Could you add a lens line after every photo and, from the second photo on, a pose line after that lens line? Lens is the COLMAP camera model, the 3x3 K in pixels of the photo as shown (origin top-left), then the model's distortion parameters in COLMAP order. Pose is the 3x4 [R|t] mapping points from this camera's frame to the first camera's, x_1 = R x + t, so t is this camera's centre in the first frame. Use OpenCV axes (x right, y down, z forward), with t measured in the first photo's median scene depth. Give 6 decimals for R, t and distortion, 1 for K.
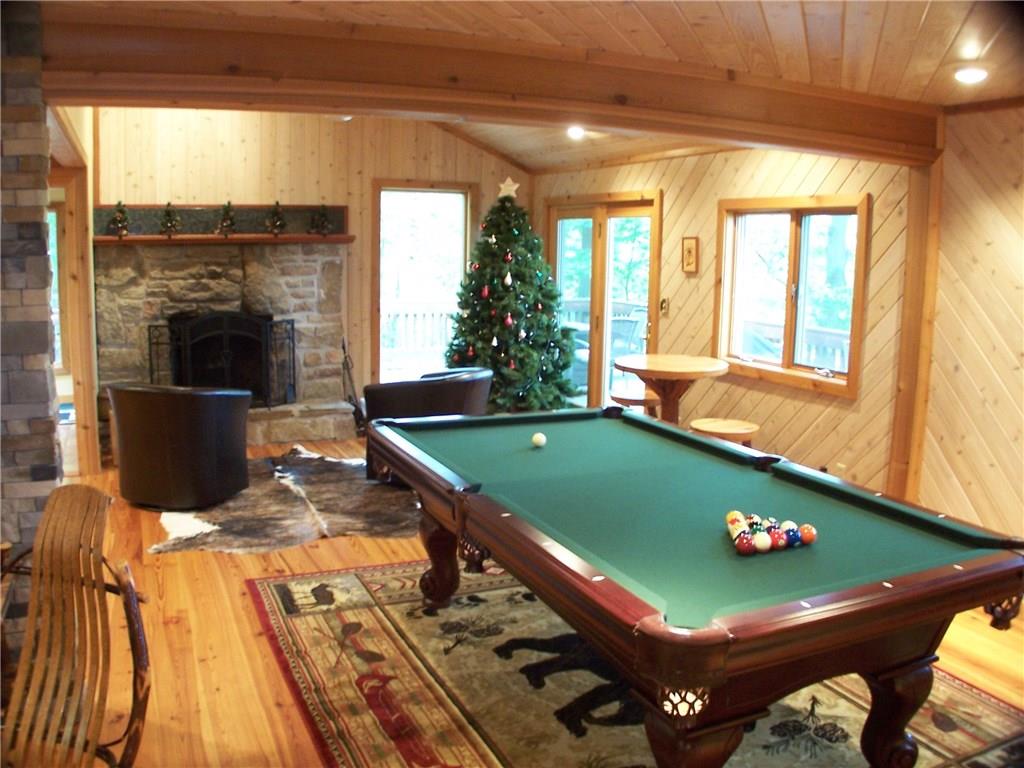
lens RADIAL K [[887.5, 0, 507.7], [0, 887.5, 392.0], [0, 0, 1]] dist [-0.239041, 0.100721]
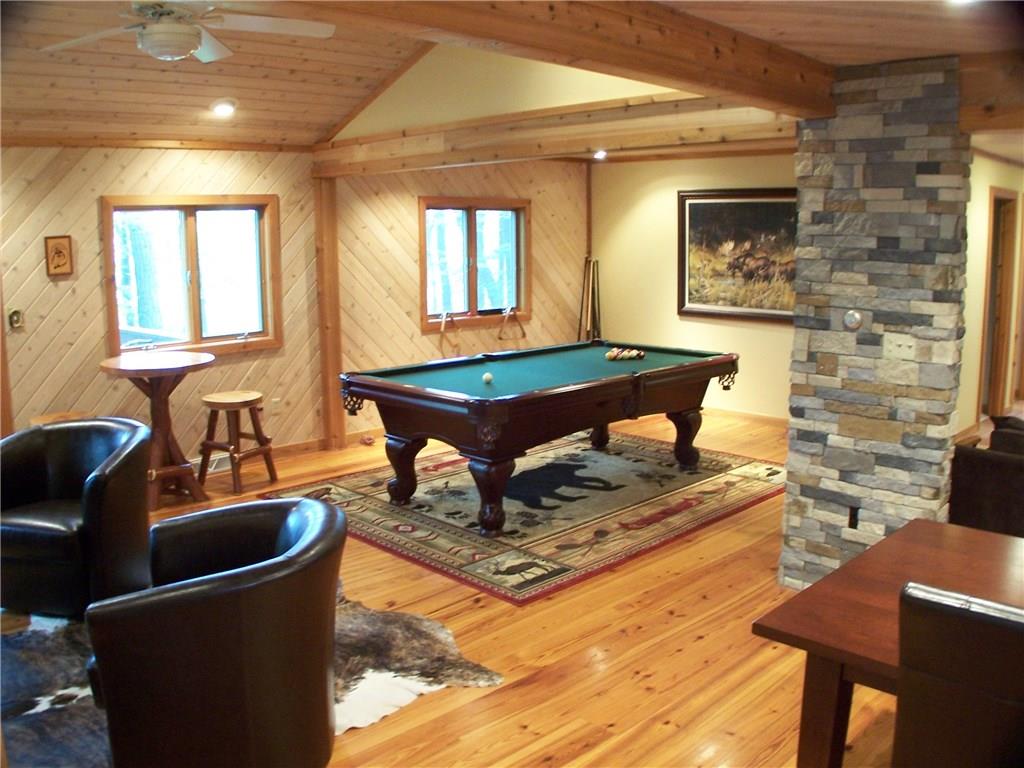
lens RADIAL K [[887.5, 0, 507.7], [0, 887.5, 392.0], [0, 0, 1]] dist [-0.239041, 0.100721]
pose [[-0.352445, -0.180019, 0.918355, -0.672994], [0.153597, 0.956889, 0.246519, -0.140249], [-0.923142, 0.227941, -0.309600, 0.750653]]
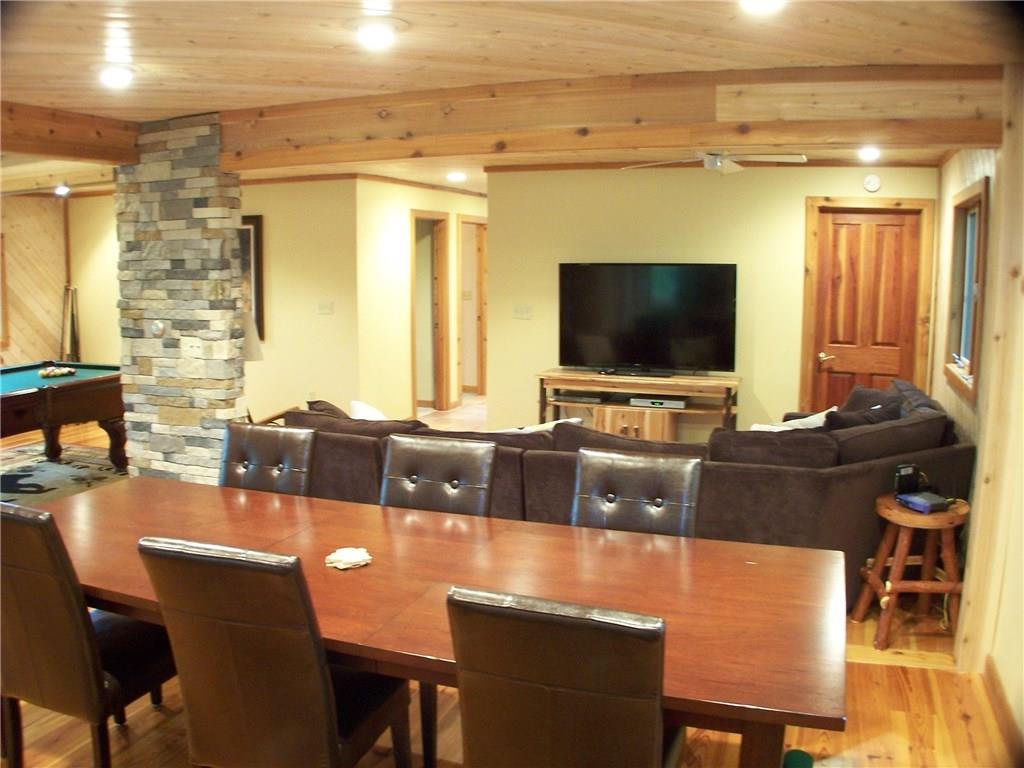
lens RADIAL K [[887.5, 0, 507.7], [0, 887.5, 392.0], [0, 0, 1]] dist [-0.239041, 0.100721]
pose [[-0.716336, -0.124519, 0.686555, -0.899821], [0.099302, 0.955740, 0.276950, -0.126326], [-0.690653, 0.266565, -0.672266, 0.642406]]
